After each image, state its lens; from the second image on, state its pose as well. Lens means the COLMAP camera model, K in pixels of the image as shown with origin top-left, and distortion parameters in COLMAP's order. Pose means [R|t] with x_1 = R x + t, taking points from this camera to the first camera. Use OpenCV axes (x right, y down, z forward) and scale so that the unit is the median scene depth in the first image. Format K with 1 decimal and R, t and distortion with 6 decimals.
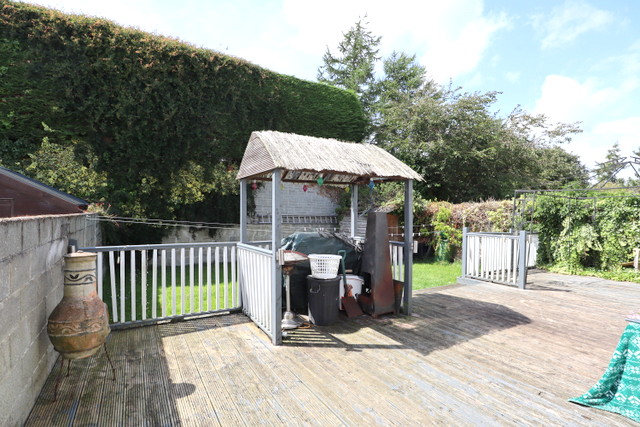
lens RADIAL K [[319.0, 0, 322.3], [0, 319.0, 217.1], [0, 0, 1]] dist [-0.033495, 0.004133]
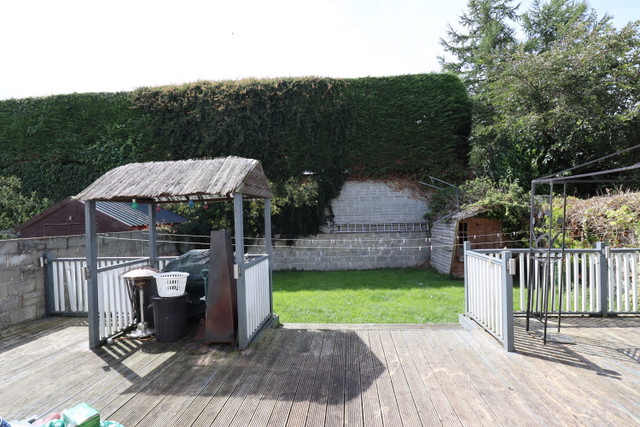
lens RADIAL K [[319.0, 0, 319.6], [0, 319.0, 214.7], [0, 0, 1]] dist [-0.033495, 0.004133]
pose [[0.808197, -0.042609, -0.587369, 0.525477], [0.031155, 0.999076, -0.029608, -0.012692], [0.588088, 0.005630, 0.808777, 0.239018]]
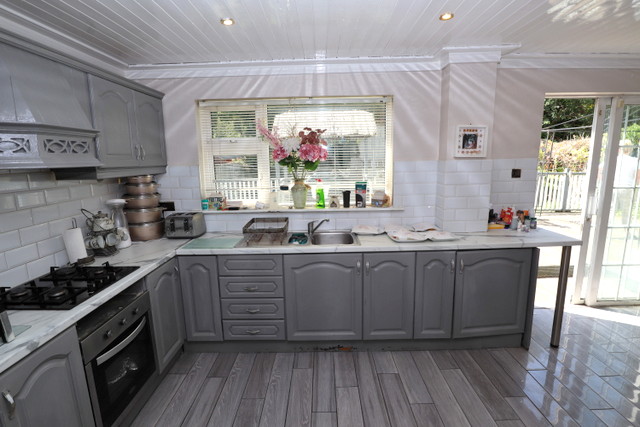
lens RADIAL K [[319.0, 0, 320.6], [0, 319.0, 215.2], [0, 0, 1]] dist [-0.033495, 0.004133]
pose [[0.857152, 0.057768, -0.511814, 0.457184], [0.027123, 0.987249, 0.156855, 0.007645], [0.514349, -0.148331, 0.844656, -0.204949]]
